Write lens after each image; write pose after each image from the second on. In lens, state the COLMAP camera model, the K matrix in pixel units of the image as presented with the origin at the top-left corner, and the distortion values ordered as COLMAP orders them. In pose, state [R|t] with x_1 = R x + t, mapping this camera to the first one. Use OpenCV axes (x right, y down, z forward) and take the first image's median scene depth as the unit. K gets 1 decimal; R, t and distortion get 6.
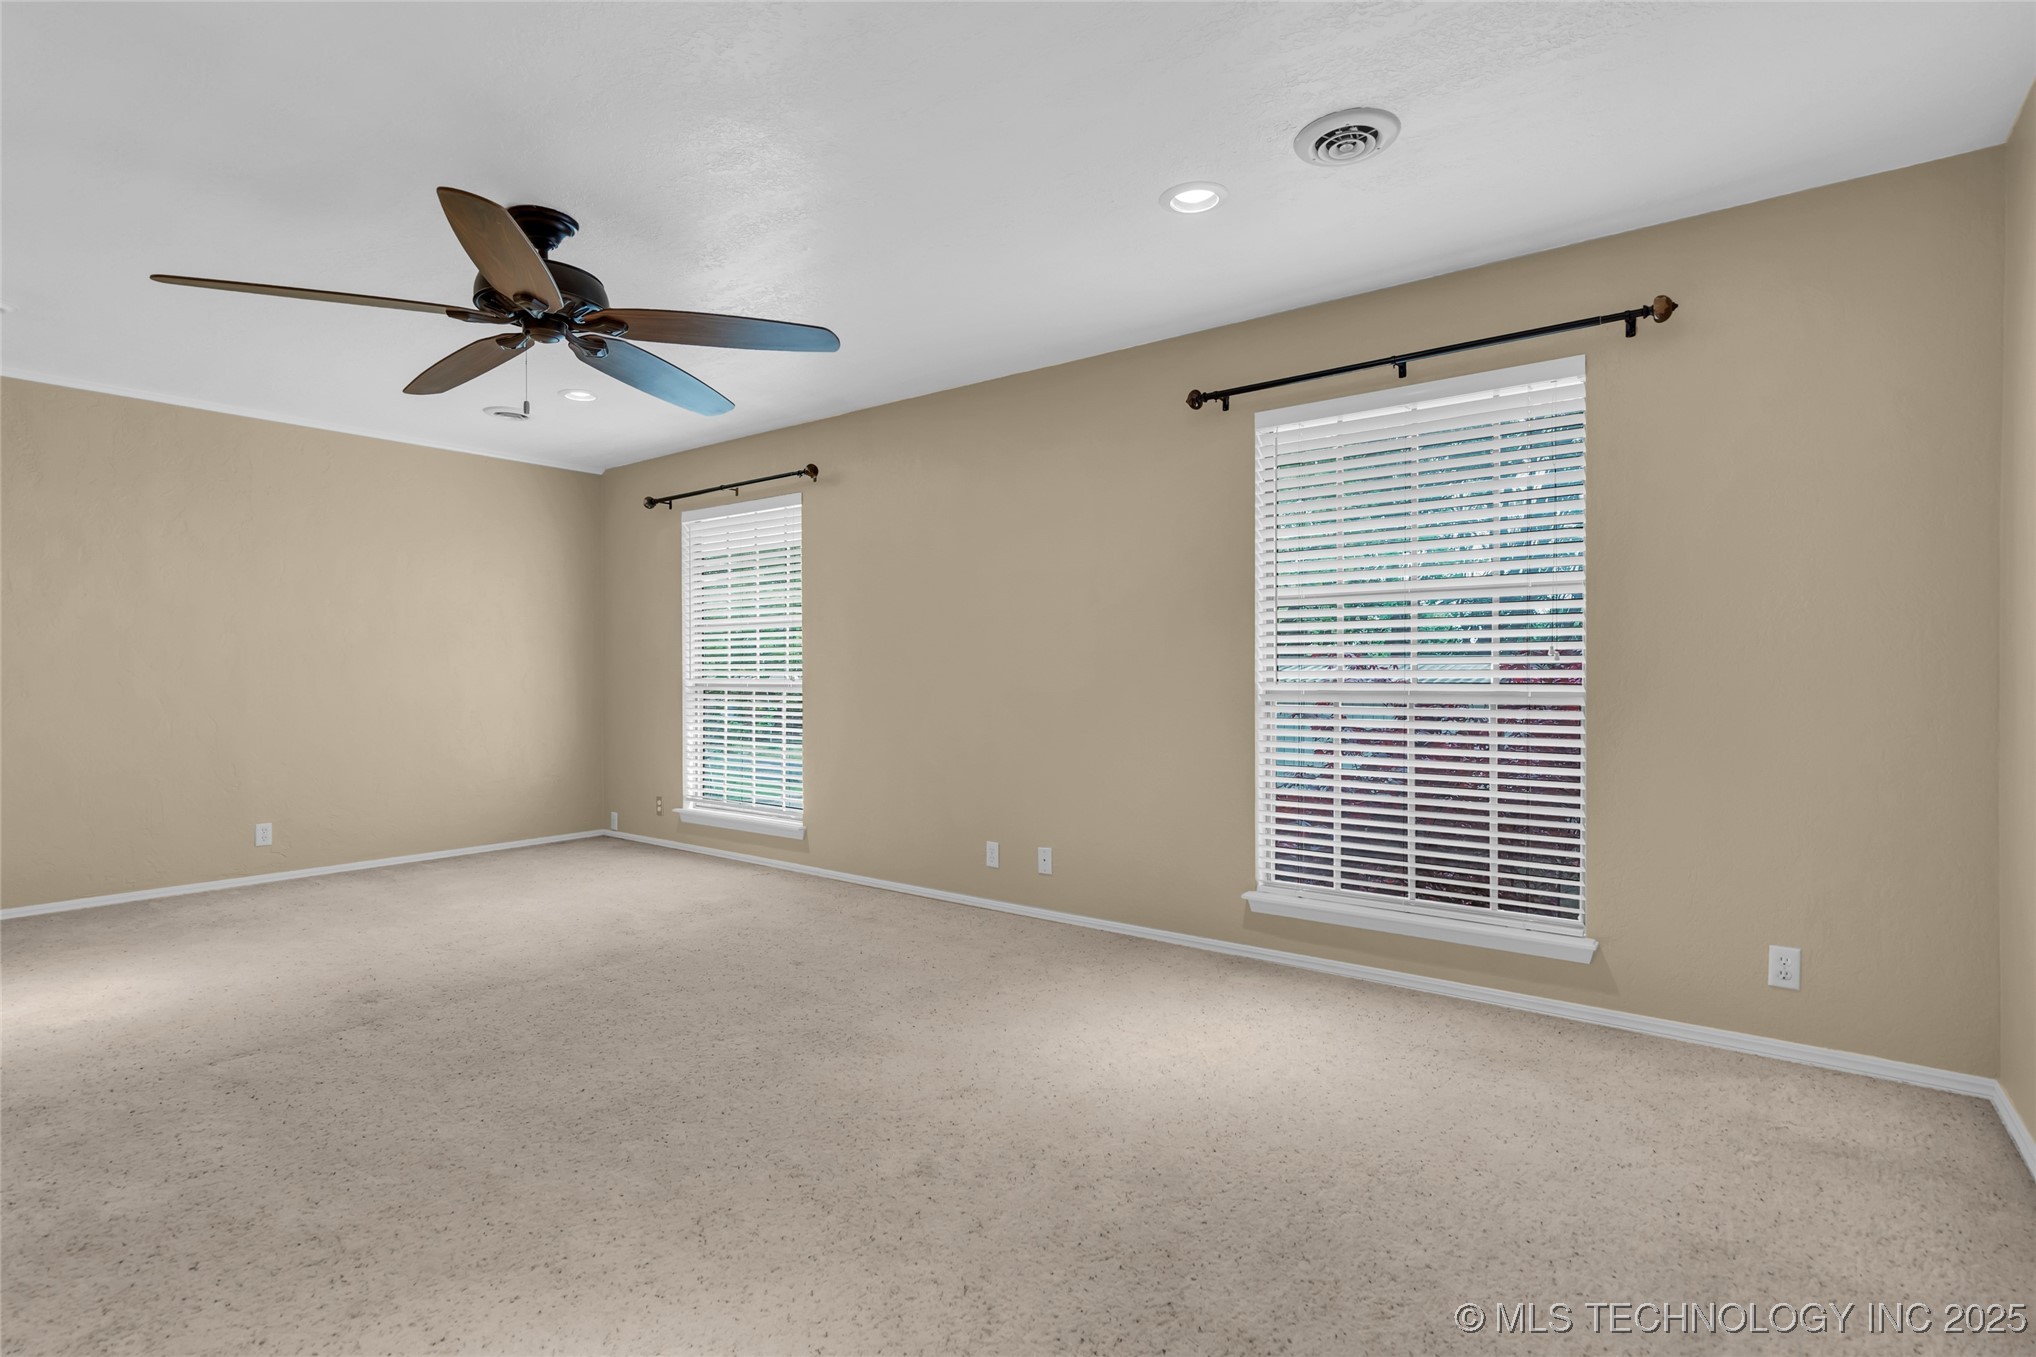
lens RADIAL K [[984.2, 0, 1020.8], [0, 984.2, 661.8], [0, 0, 1]] dist [0.001873, -0.000013]
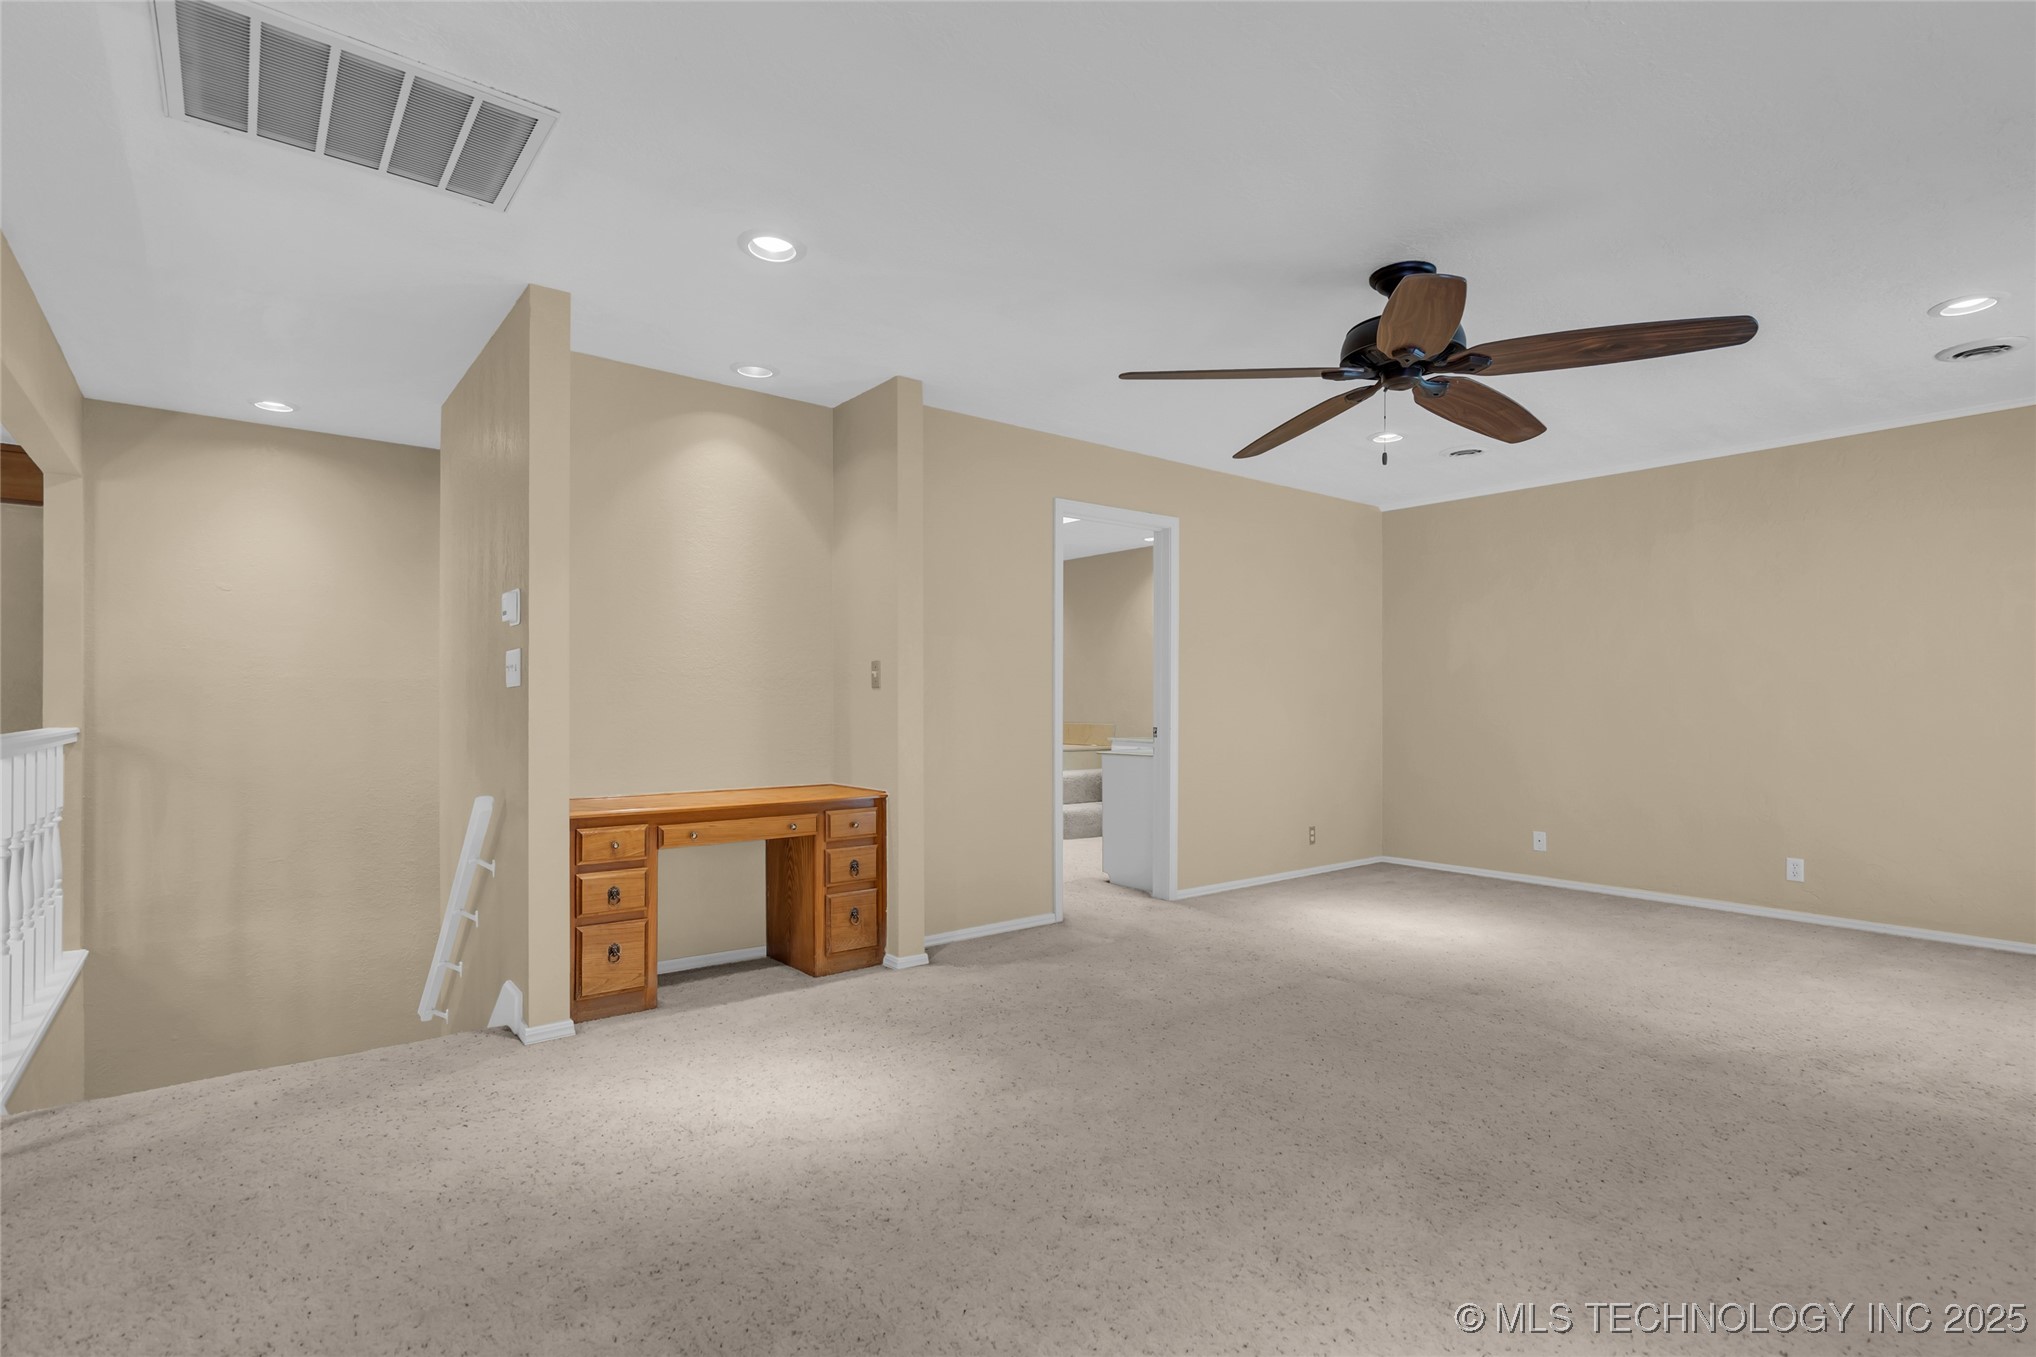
lens RADIAL K [[985.7, 0, 1018.4], [0, 985.7, 694.6], [0, 0, 1]] dist [0.004512, 0.000555]
pose [[-0.230459, -0.003558, -0.973076, 0.637634], [0.004290, 0.999980, -0.004672, 0.007593], [0.973073, -0.005251, -0.230439, 0.861928]]
